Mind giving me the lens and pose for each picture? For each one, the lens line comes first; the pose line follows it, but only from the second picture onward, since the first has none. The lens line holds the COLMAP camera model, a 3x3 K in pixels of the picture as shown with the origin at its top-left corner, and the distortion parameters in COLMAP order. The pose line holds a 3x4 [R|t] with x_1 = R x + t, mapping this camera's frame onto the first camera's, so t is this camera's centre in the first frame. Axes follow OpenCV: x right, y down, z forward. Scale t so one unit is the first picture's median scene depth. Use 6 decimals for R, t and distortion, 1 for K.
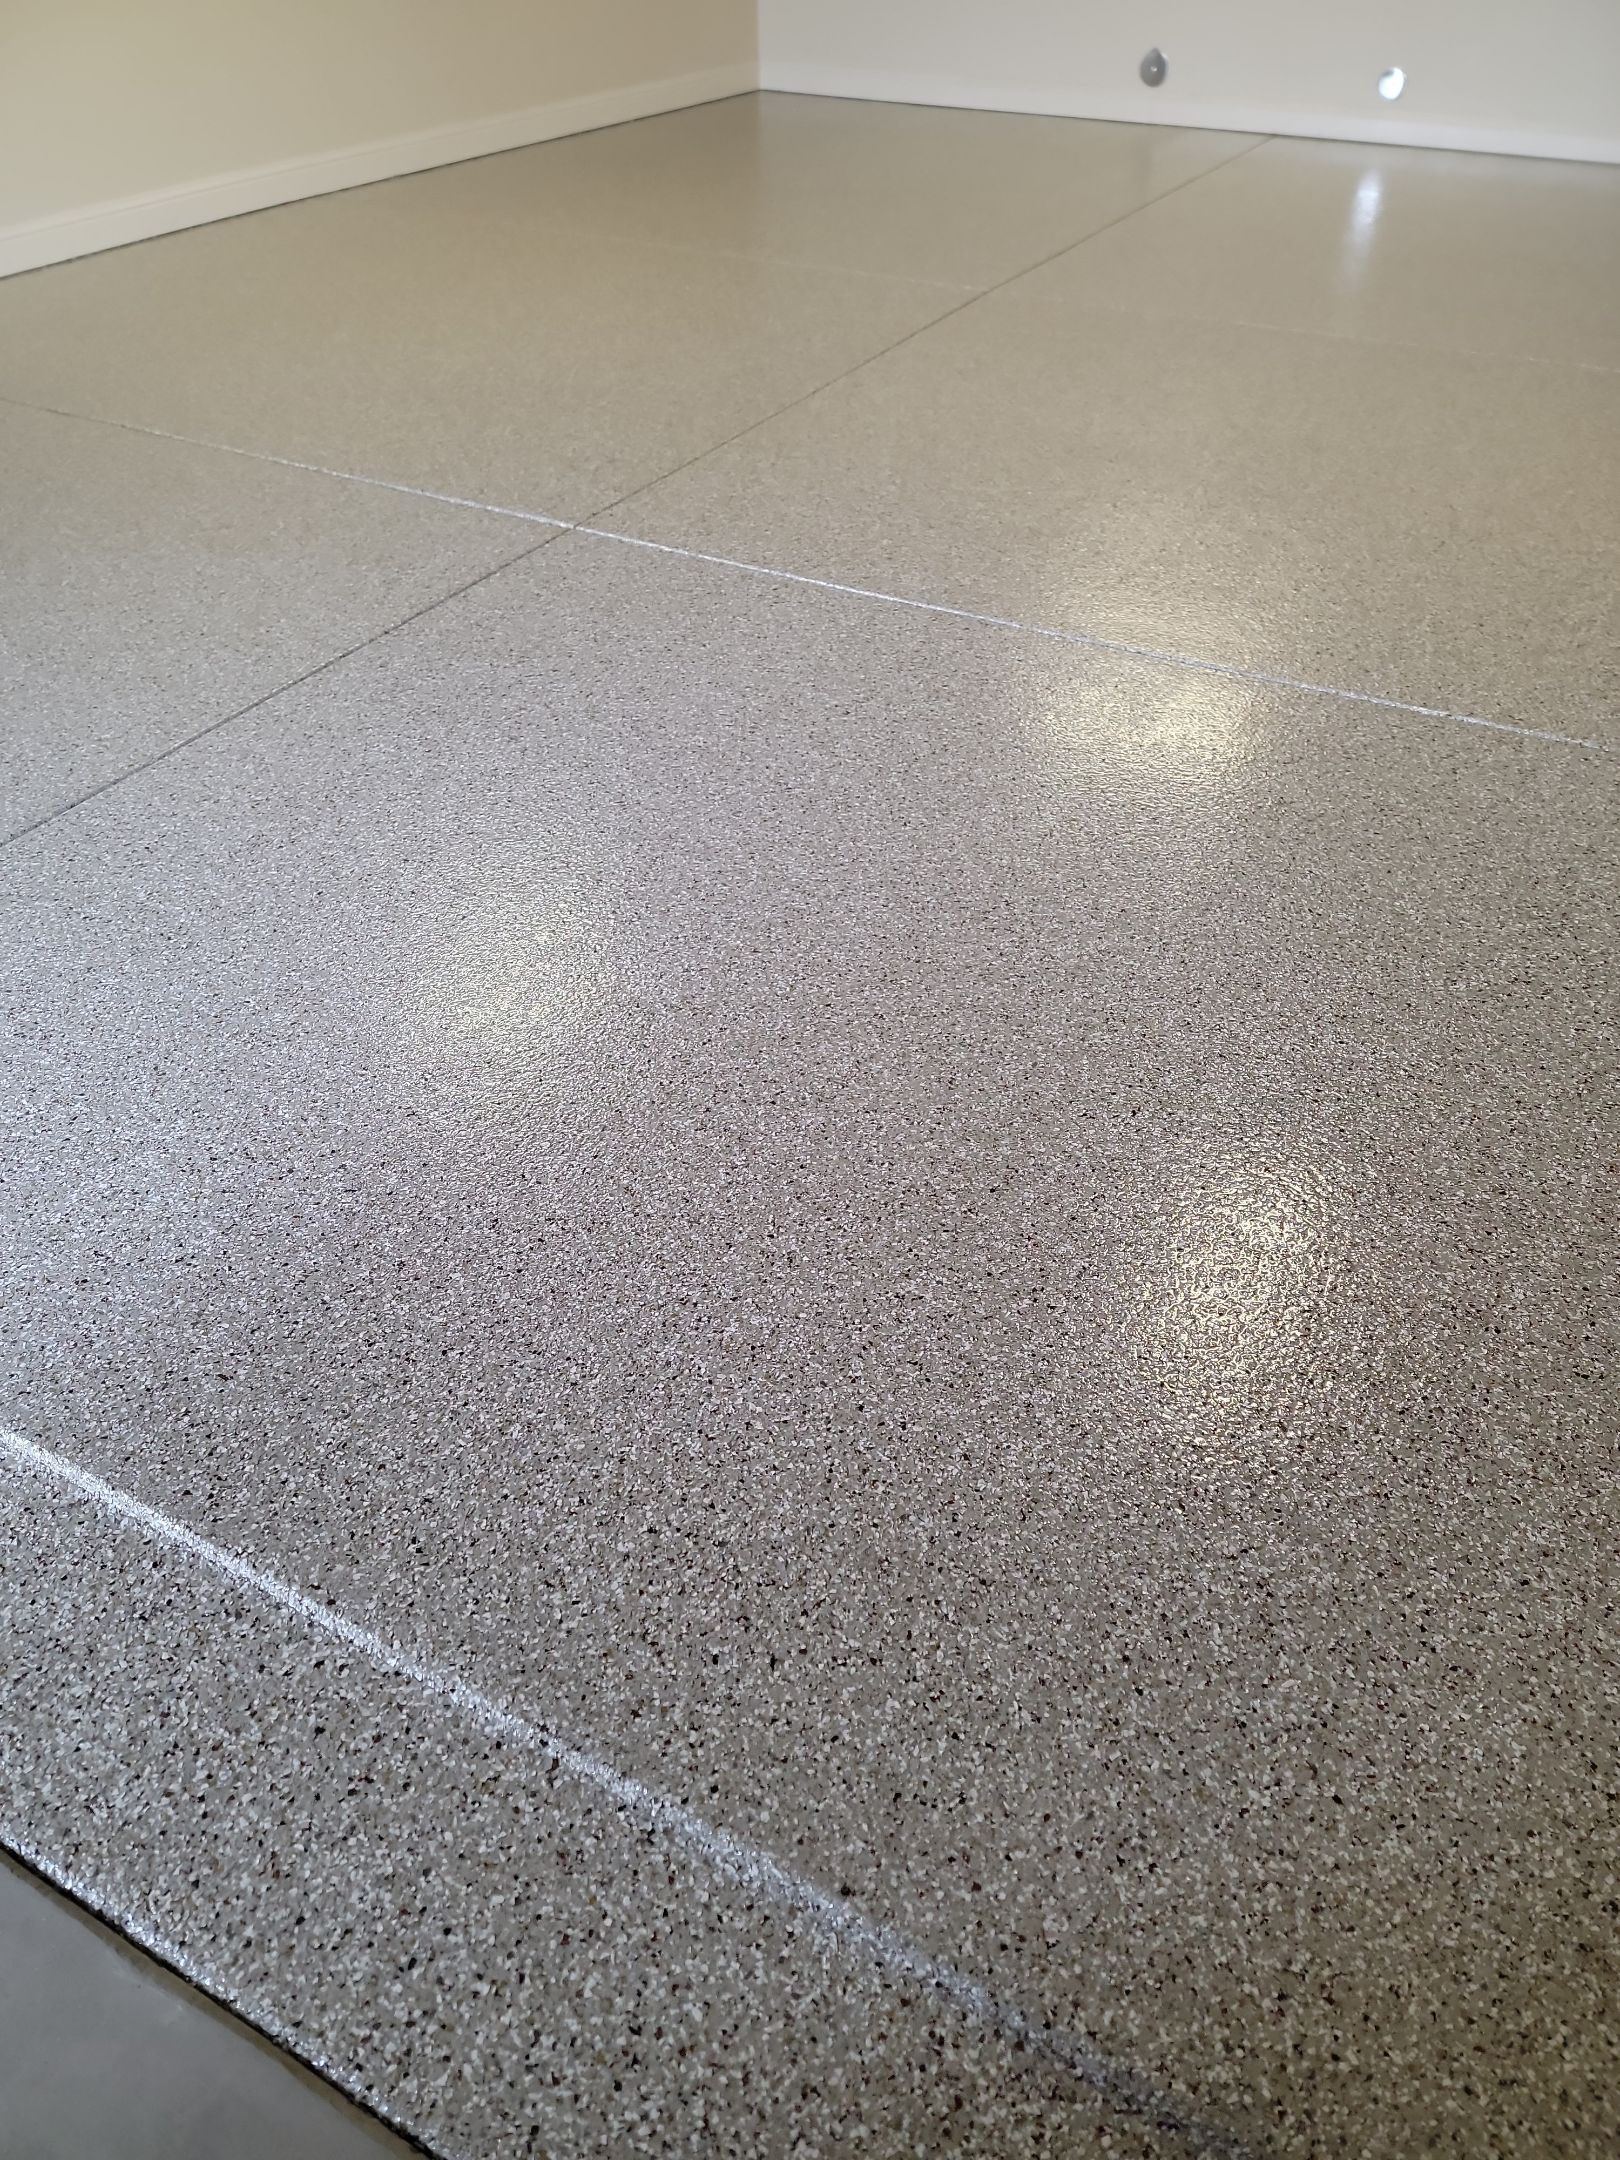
lens RADIAL K [[1499.8, 0, 780.2], [0, 1499.8, 1114.5], [0, 0, 1]] dist [0.081975, -0.073249]
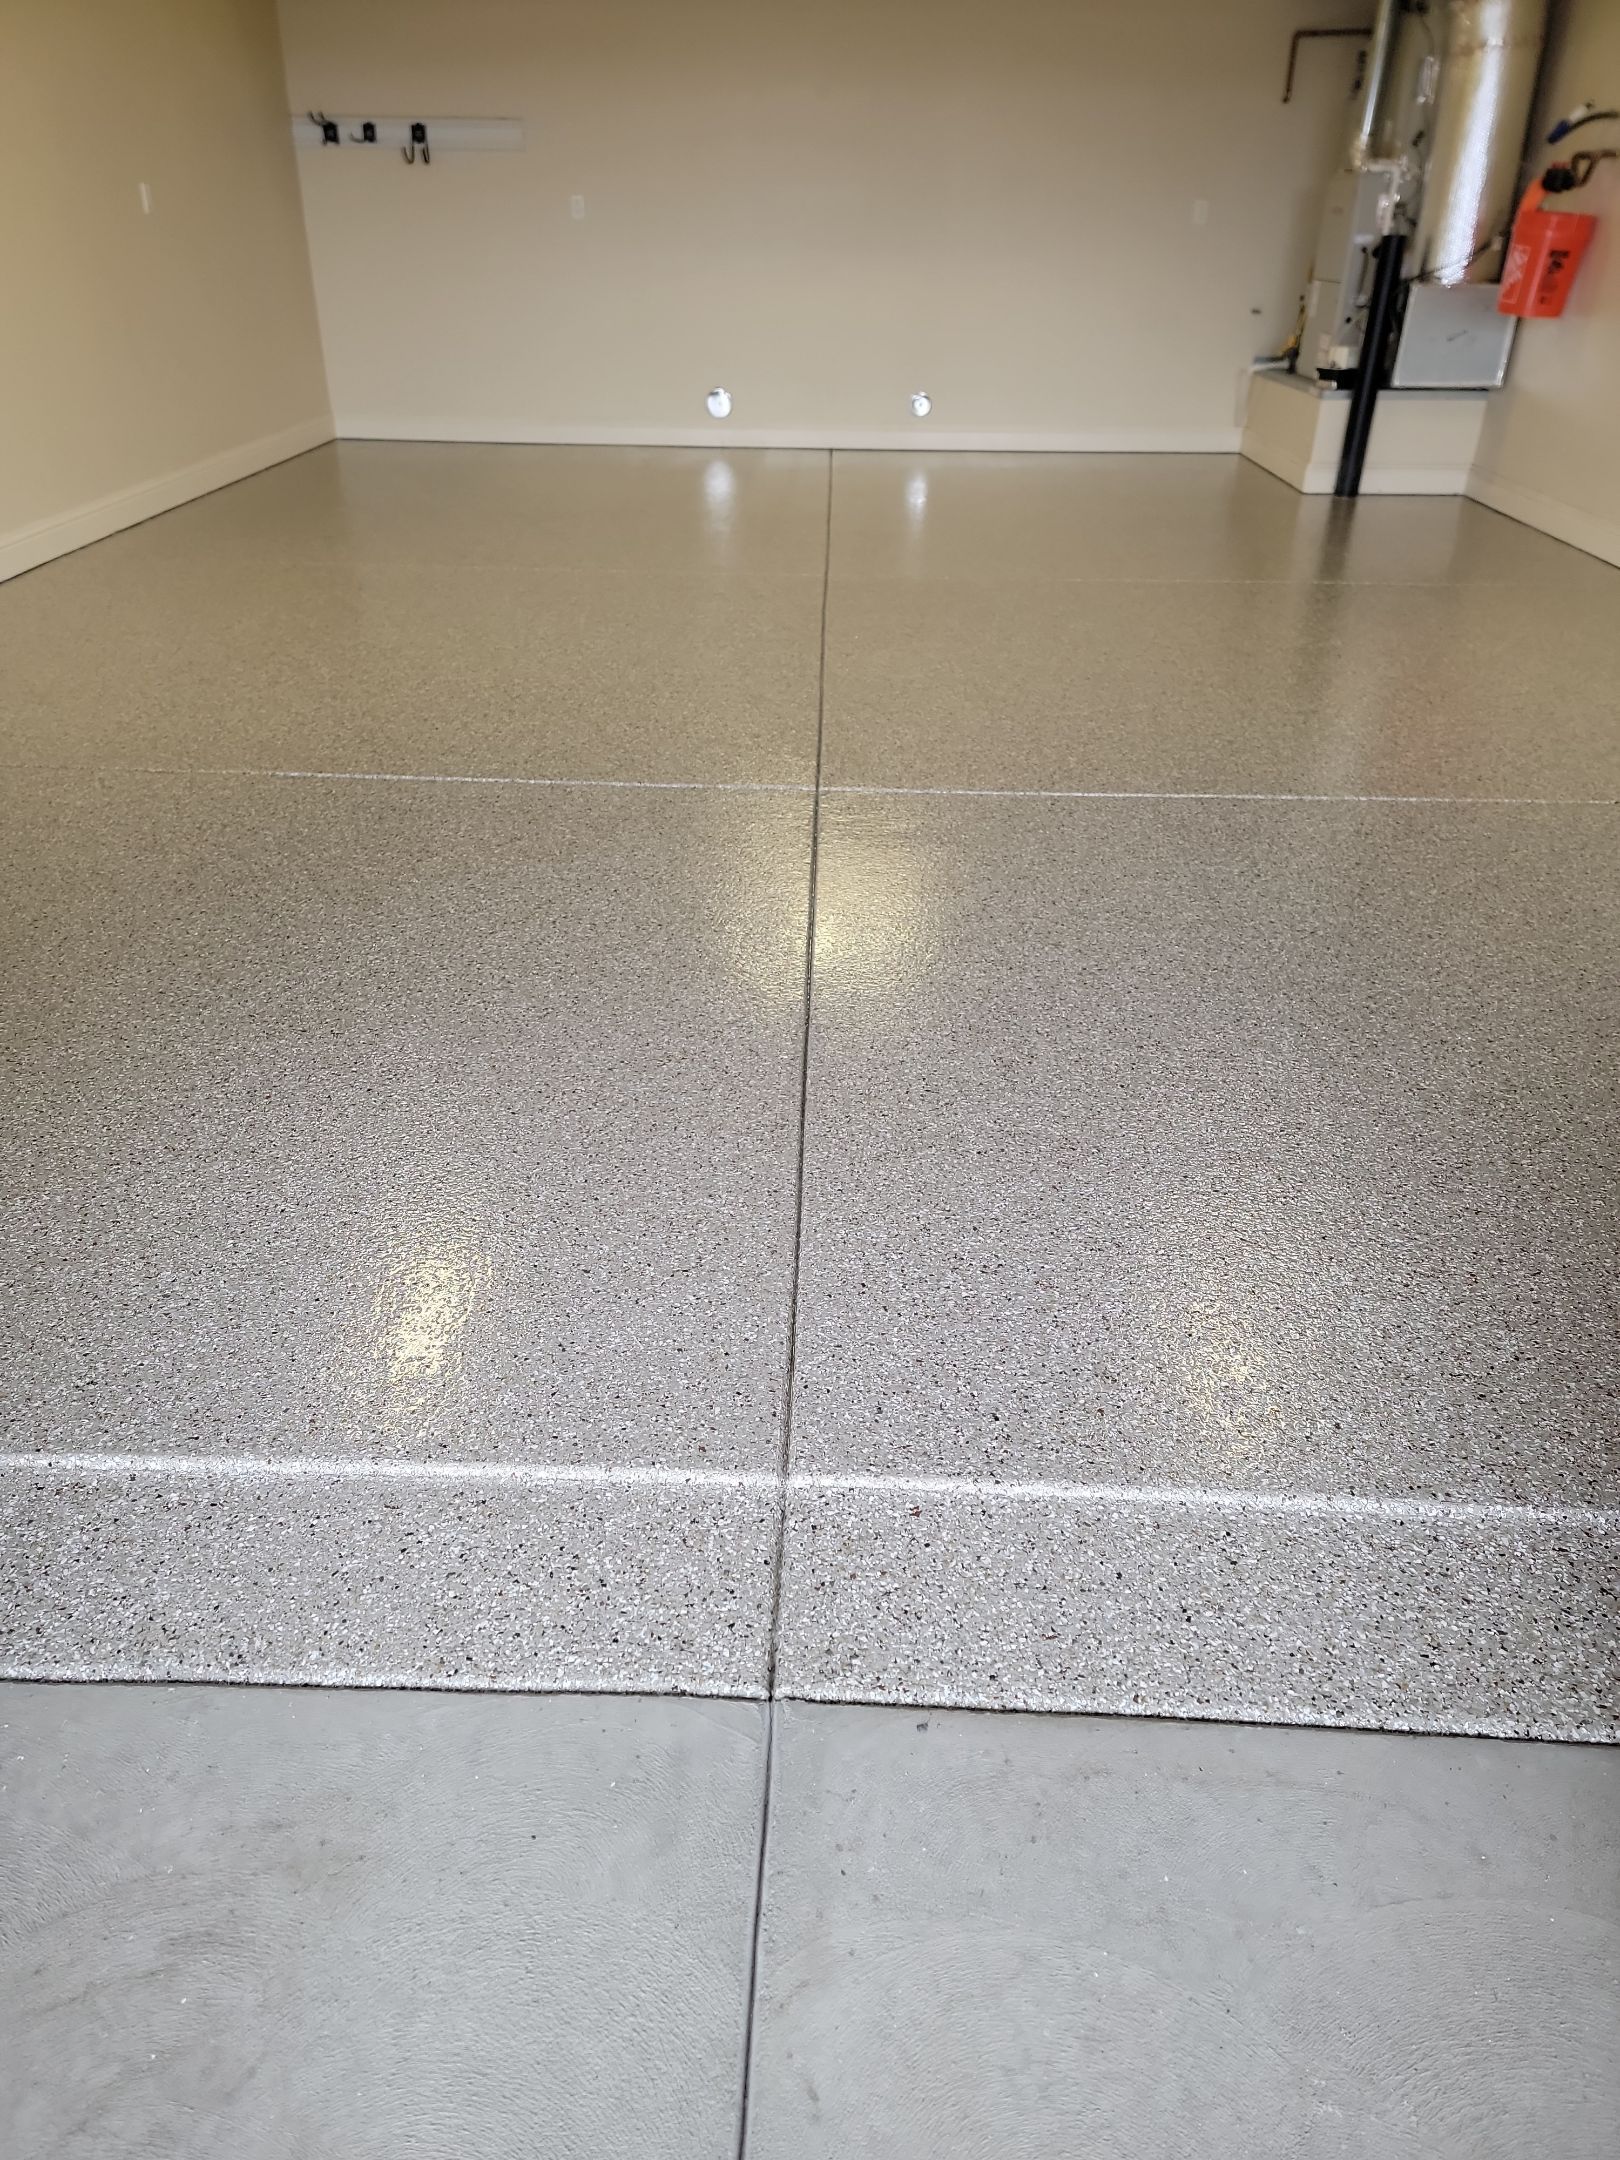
lens RADIAL K [[1499.8, 0, 804.7], [0, 1499.8, 1098.9], [0, 0, 1]] dist [0.081975, -0.073249]
pose [[0.892798, -0.224446, 0.390558, -0.823382], [0.289073, 0.950421, -0.114619, -0.070042], [-0.345469, 0.215231, 0.913415, 0.080791]]
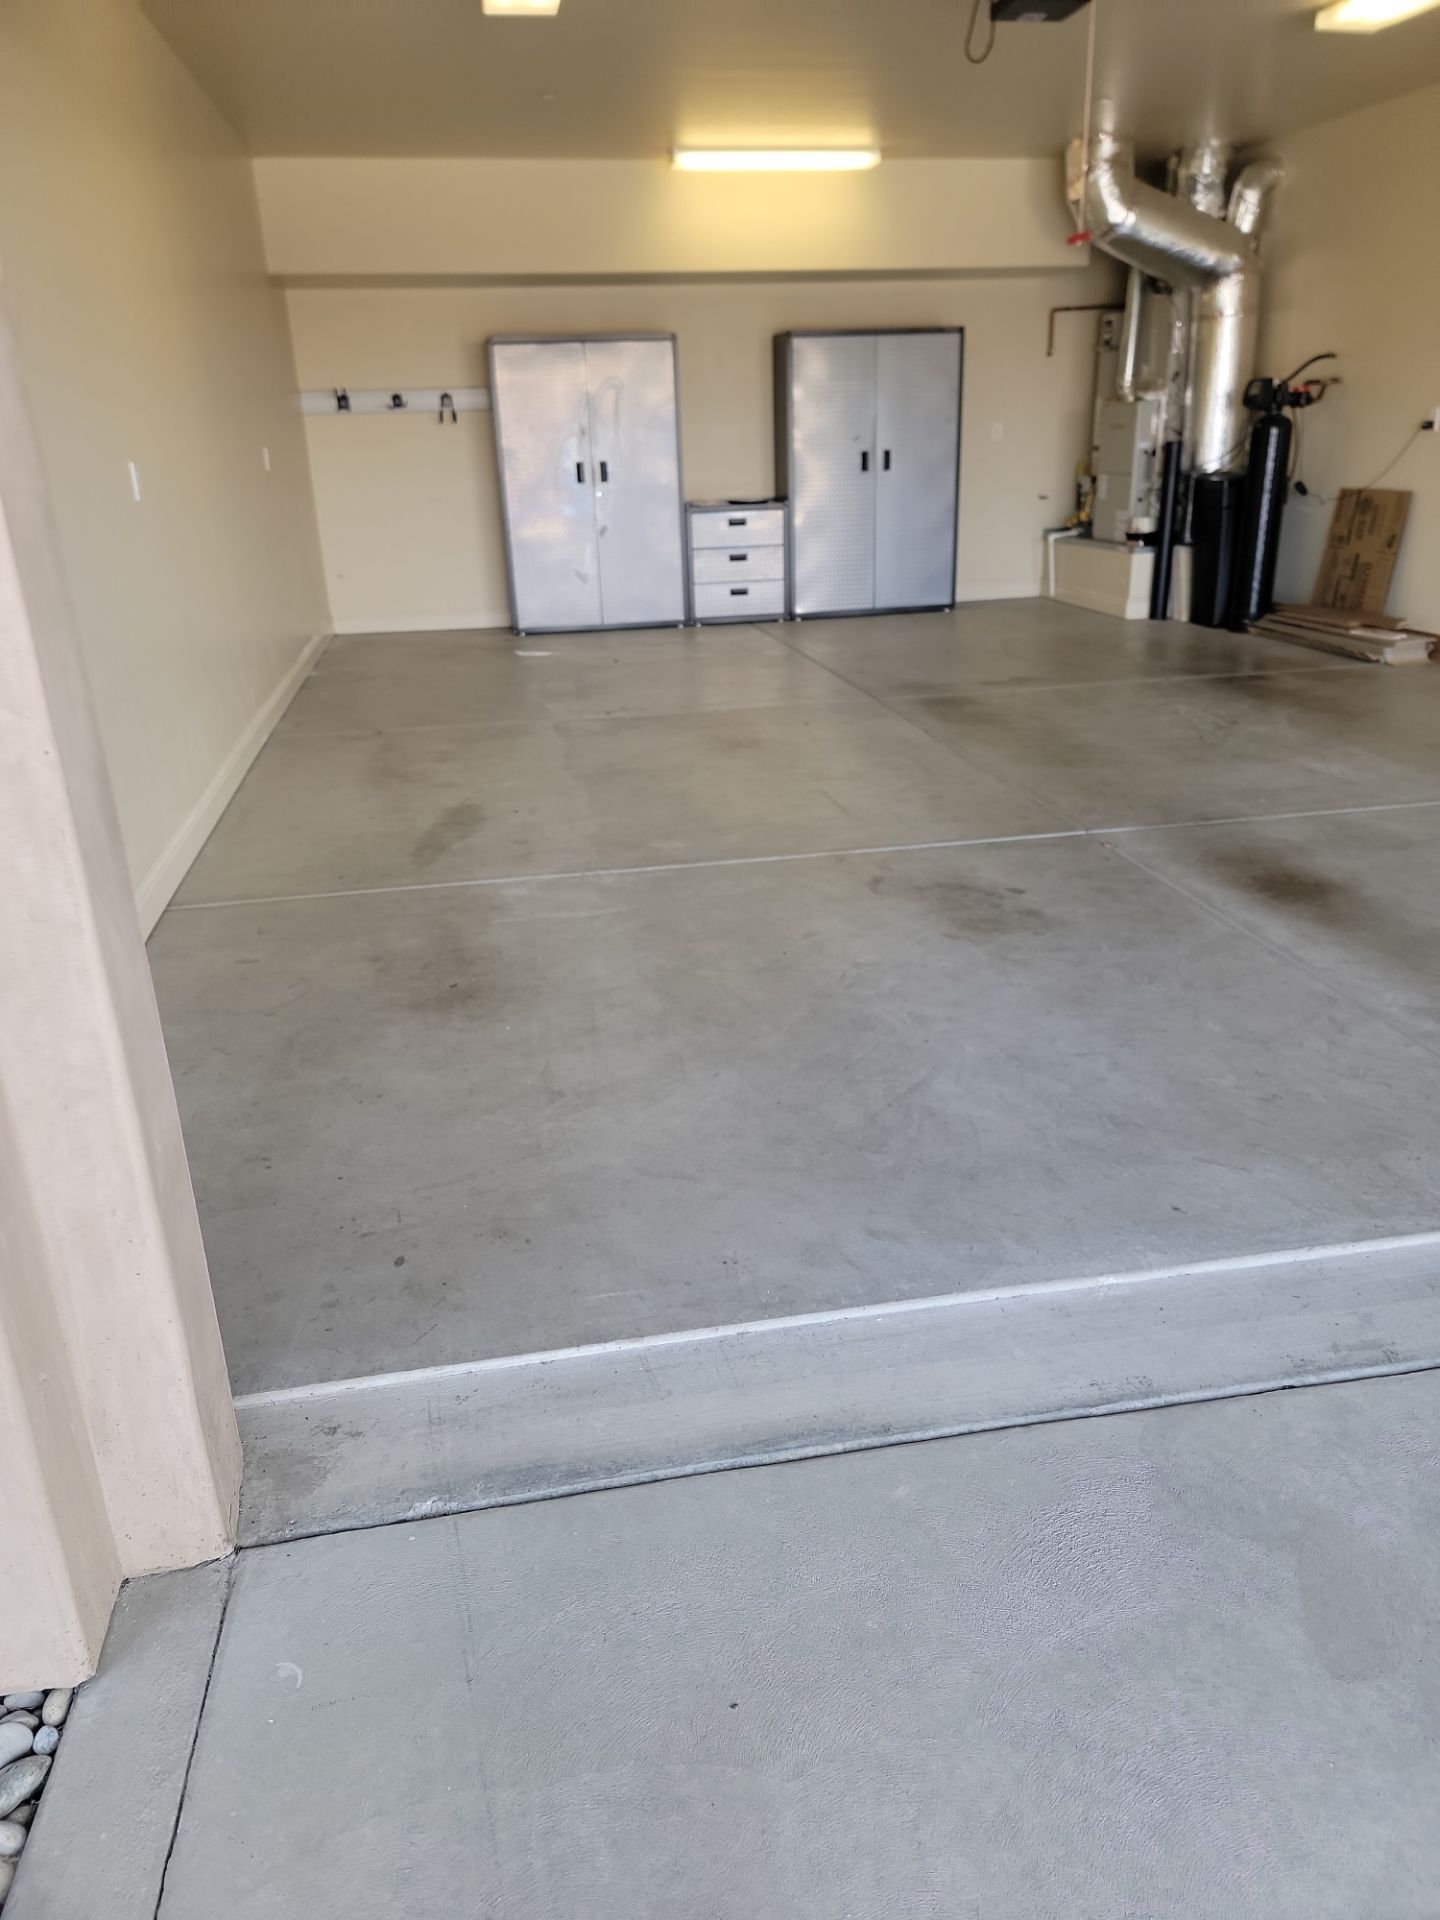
lens RADIAL K [[1333.1, 0, 722.8], [0, 1333.1, 956.4], [0, 0, 1]] dist [0.081975, -0.073249]
pose [[0.777157, -0.256877, 0.574492, -1.614726], [0.435206, 0.878783, -0.195797, -0.241192], [-0.454559, 0.402187, 0.794747, 0.226644]]
